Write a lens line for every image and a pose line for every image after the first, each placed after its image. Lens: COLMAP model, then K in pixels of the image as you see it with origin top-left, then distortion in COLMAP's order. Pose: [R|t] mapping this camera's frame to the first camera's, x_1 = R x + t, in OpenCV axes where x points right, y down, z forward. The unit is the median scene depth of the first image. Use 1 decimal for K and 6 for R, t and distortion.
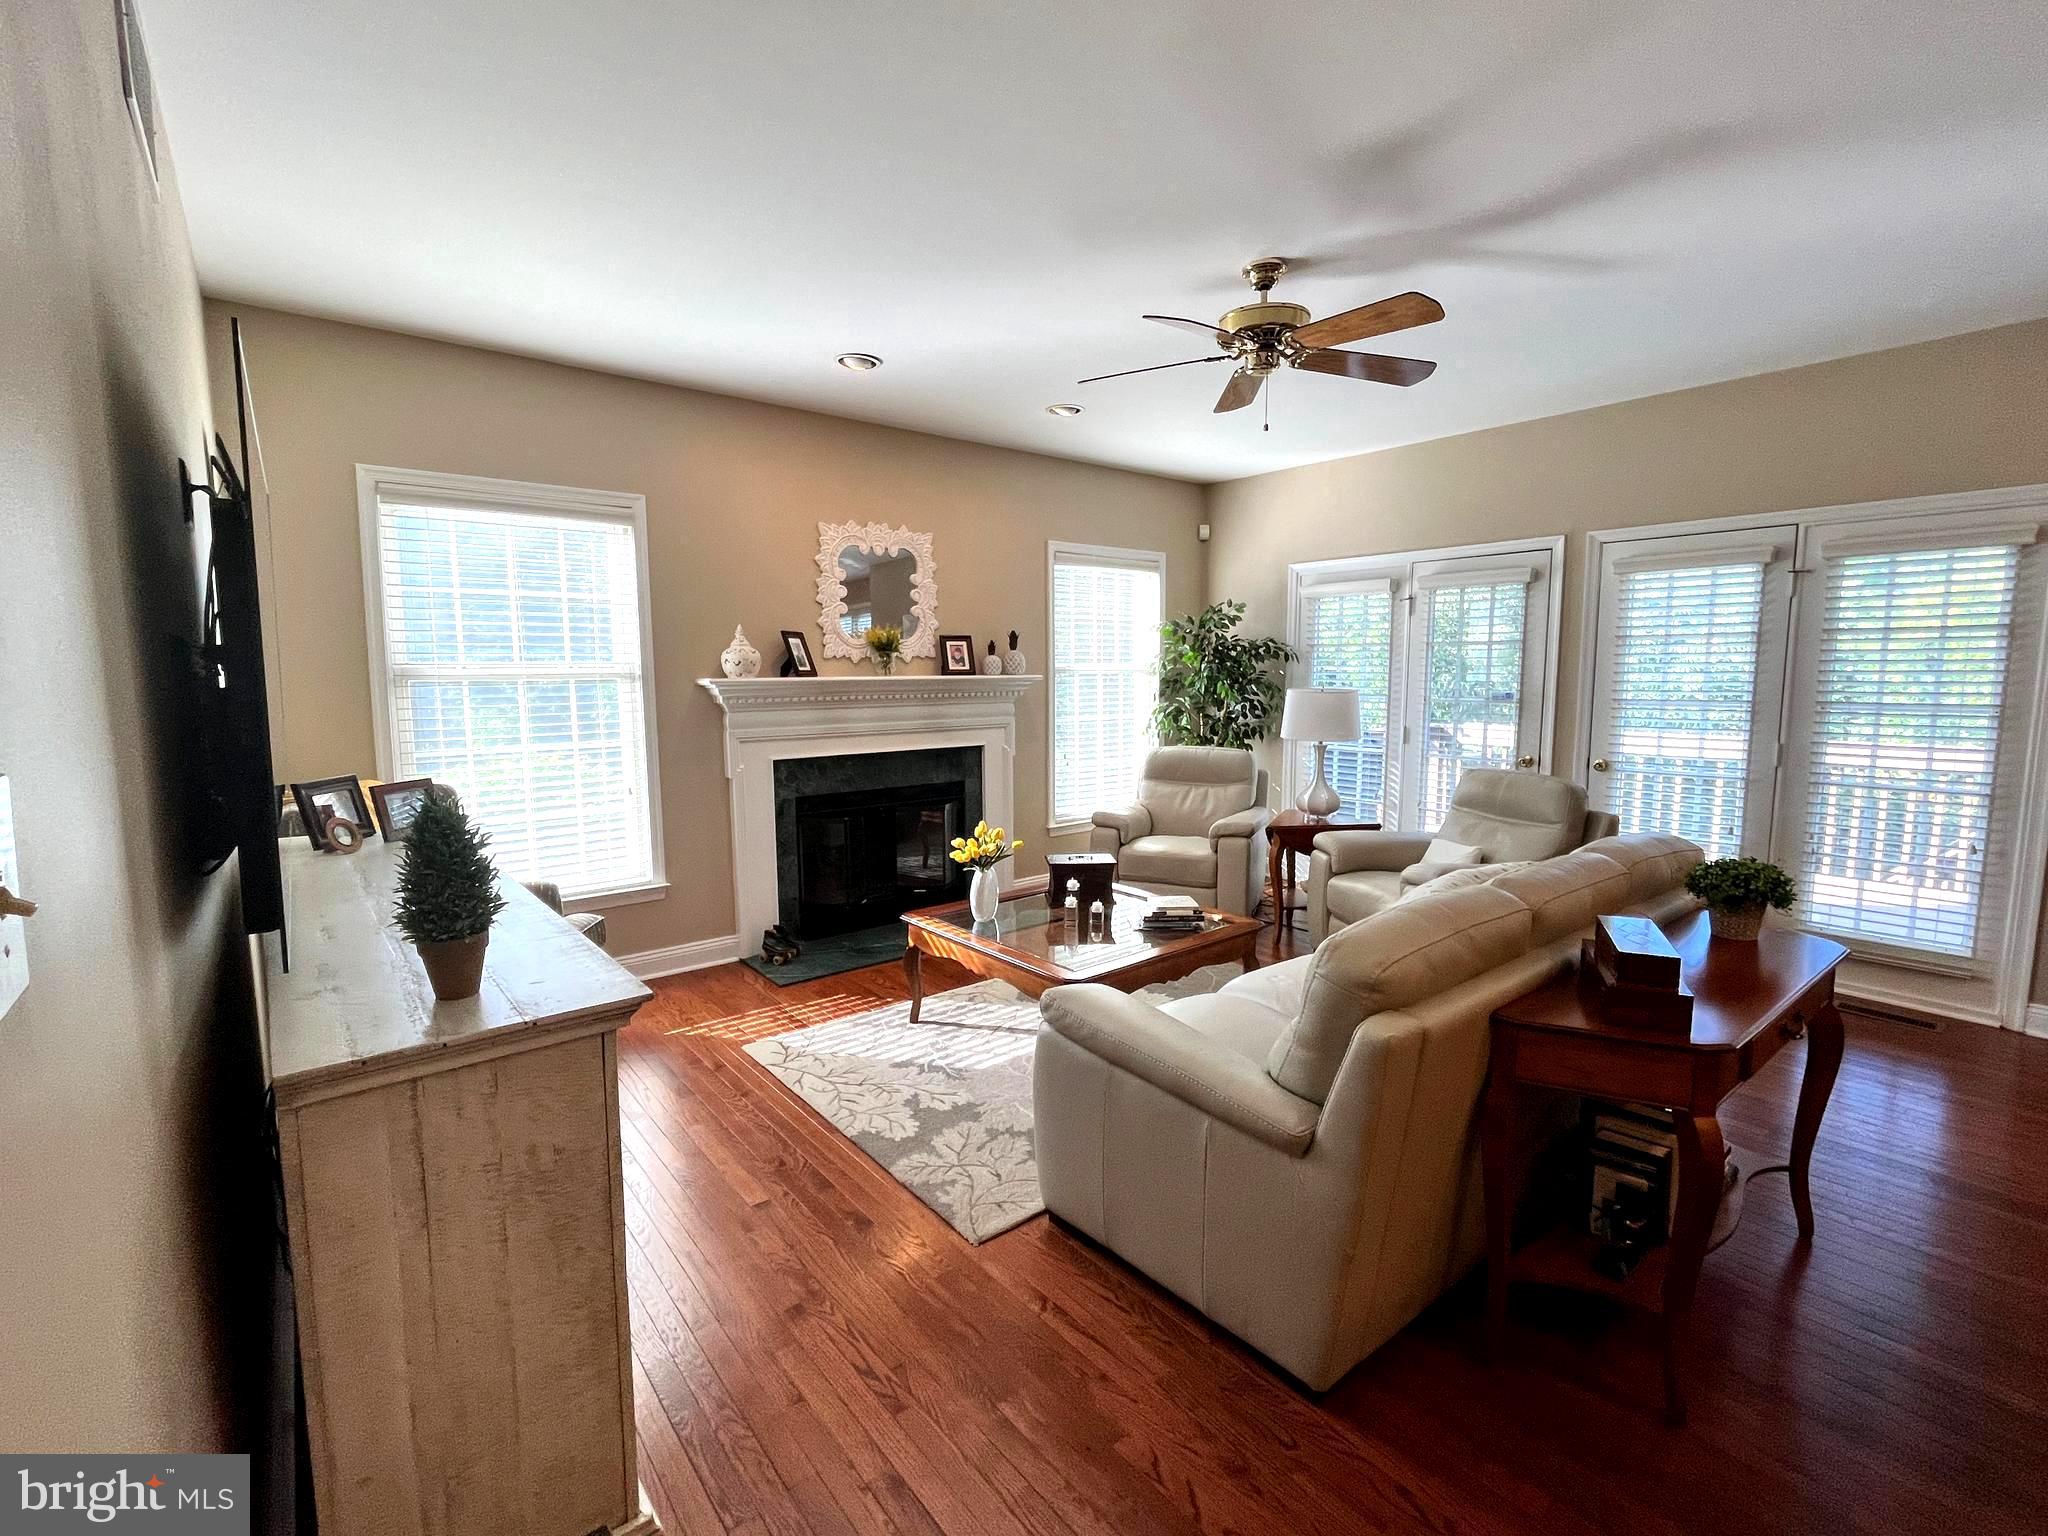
lens RADIAL K [[907.4, 0, 1025.6], [0, 907.4, 765.6], [0, 0, 1]] dist [-0.000468, 0.000033]
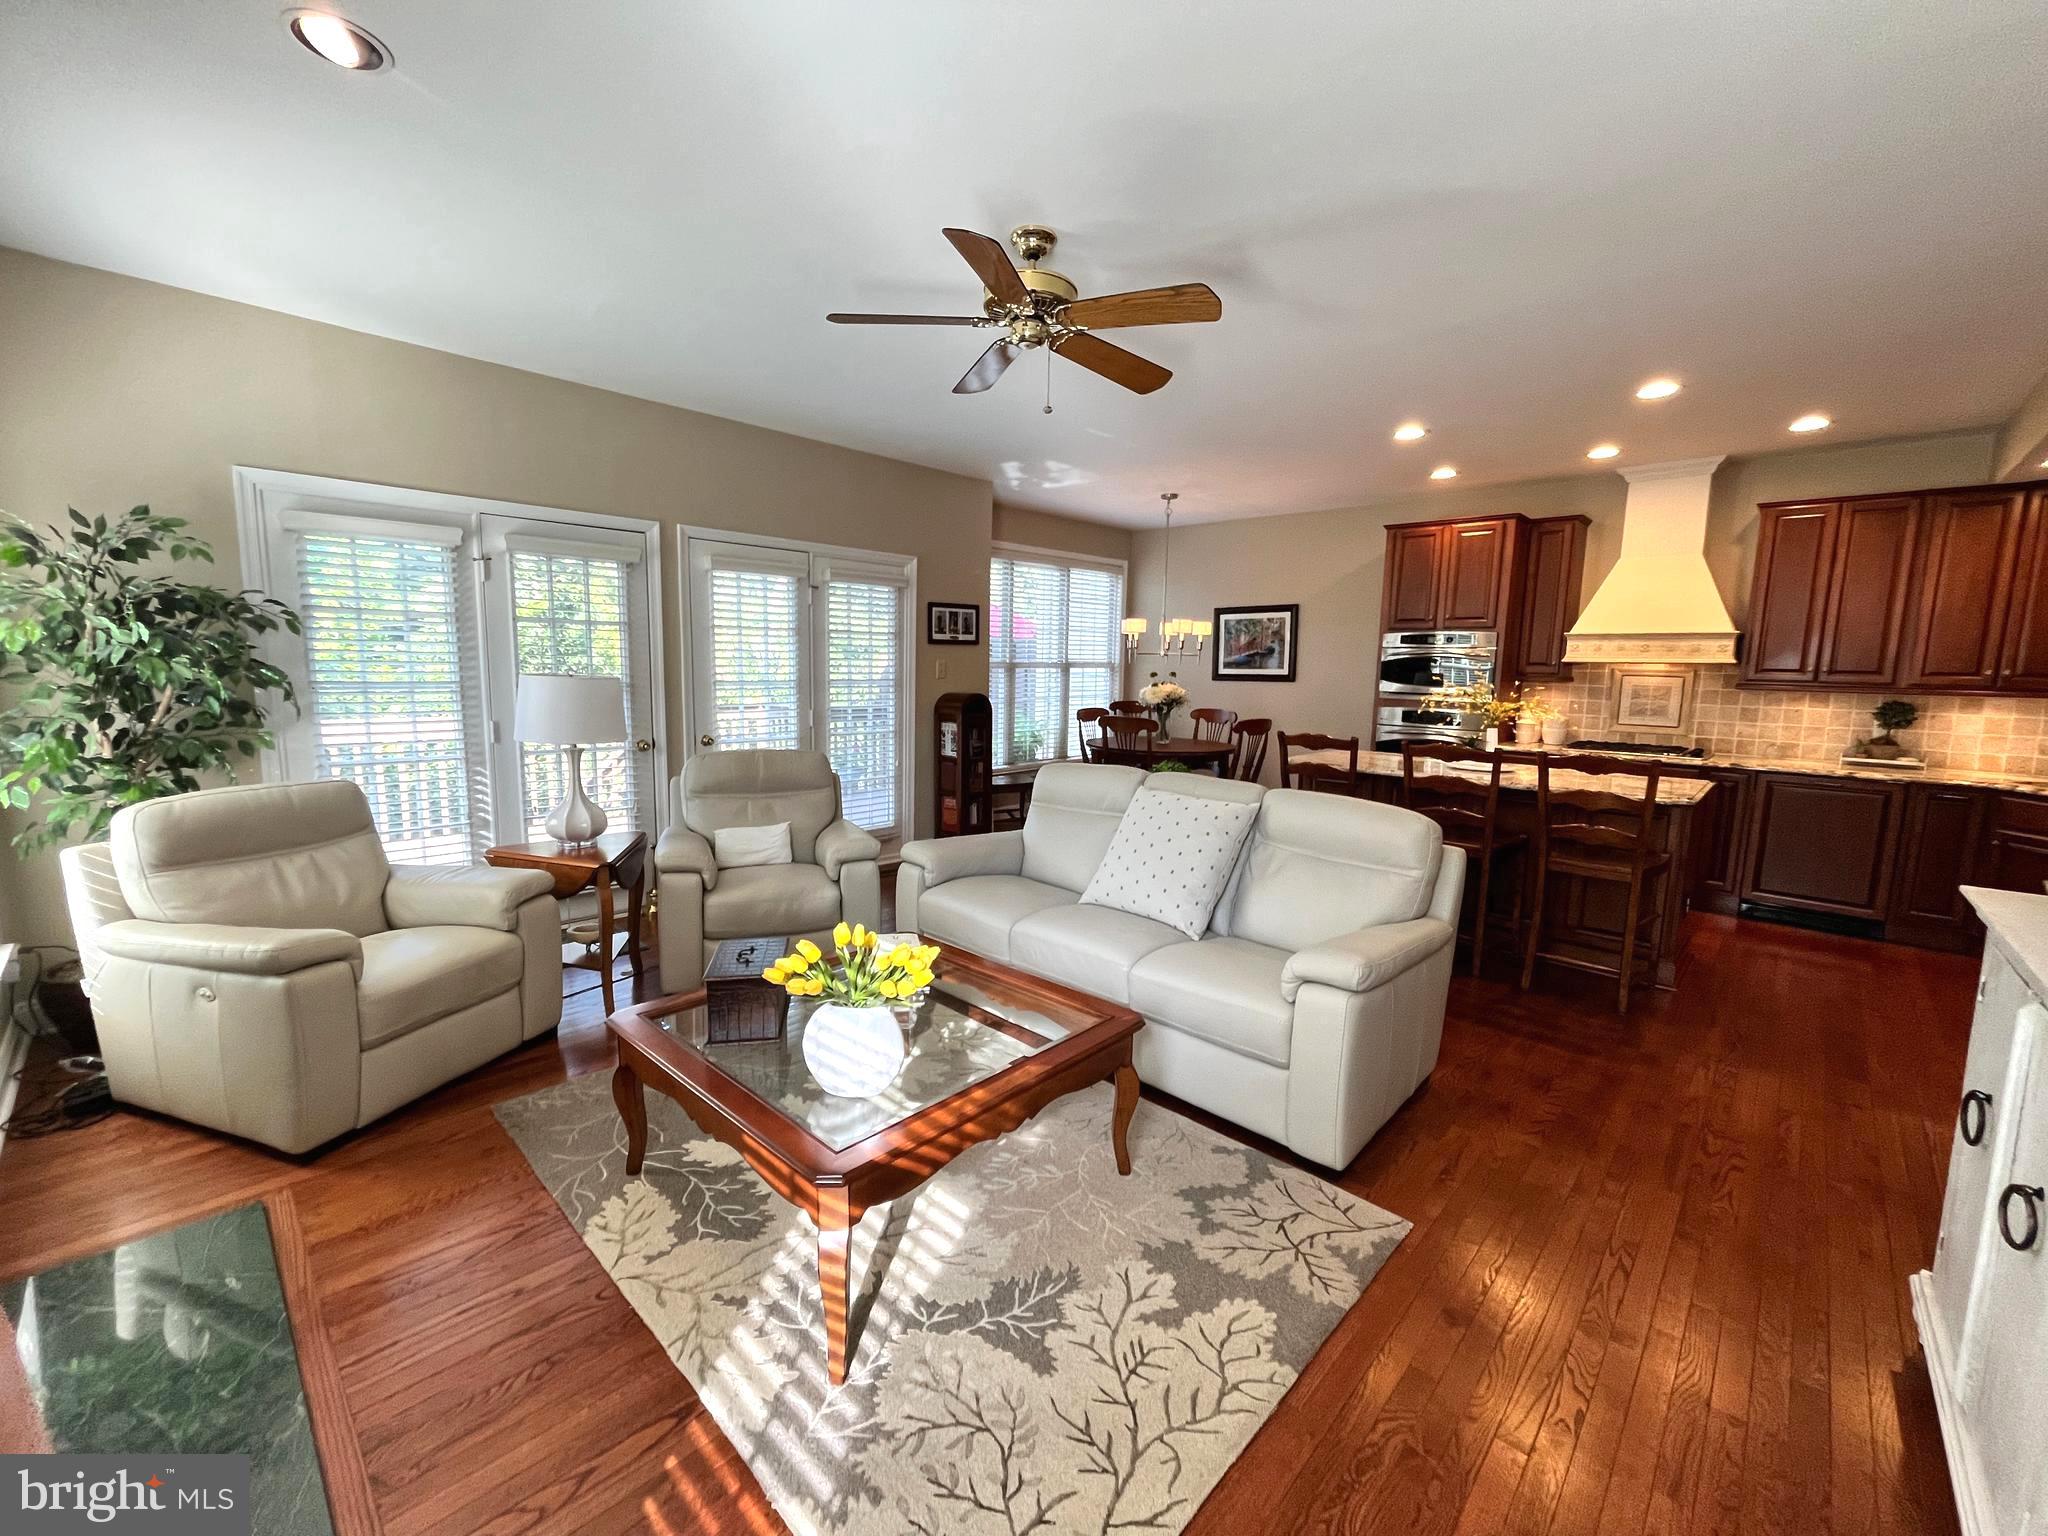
lens RADIAL K [[834.3, 0, 1018.2], [0, 834.3, 772.6], [0, 0, 1]] dist [-0.004221, 0.000627]
pose [[-0.121255, -0.126643, 0.984509, -0.544671], [0.092509, 0.986069, 0.138237, -0.087320], [-0.988301, 0.107838, -0.107850, 0.948601]]
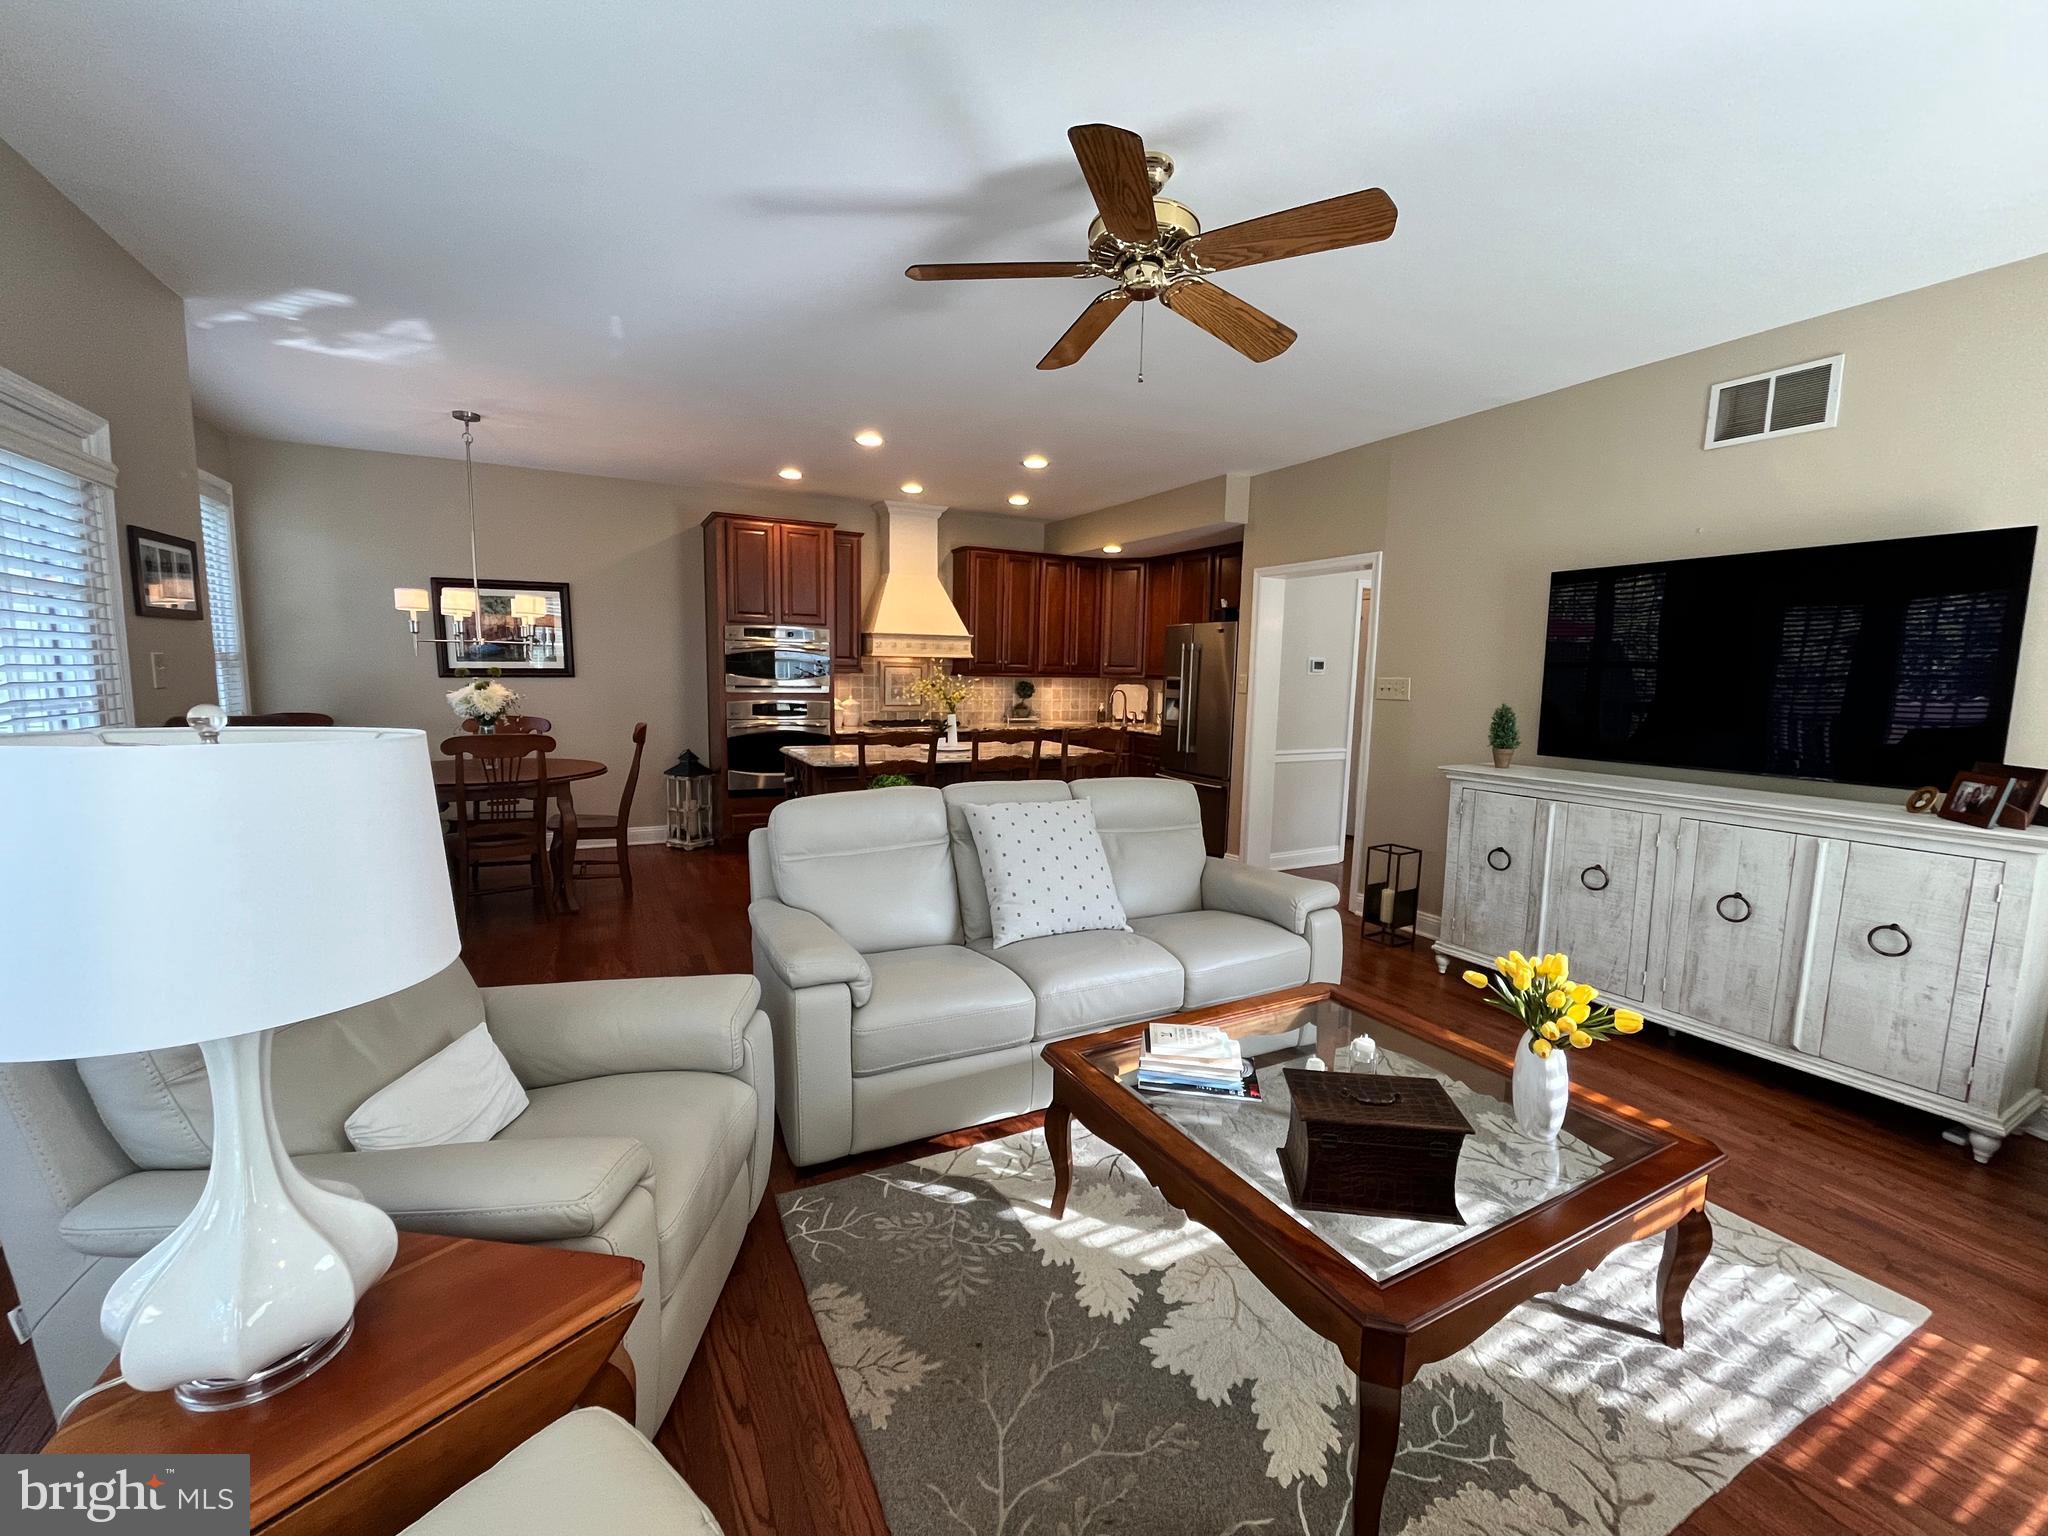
lens RADIAL K [[834.3, 0, 1024.2], [0, 834.3, 769.3], [0, 0, 1]] dist [-0.004221, 0.000627]
pose [[-0.979116, -0.036081, 0.200076, 0.159571], [0.010322, 0.974034, 0.226168, -0.151632], [-0.203041, 0.223509, -0.953319, 1.500869]]
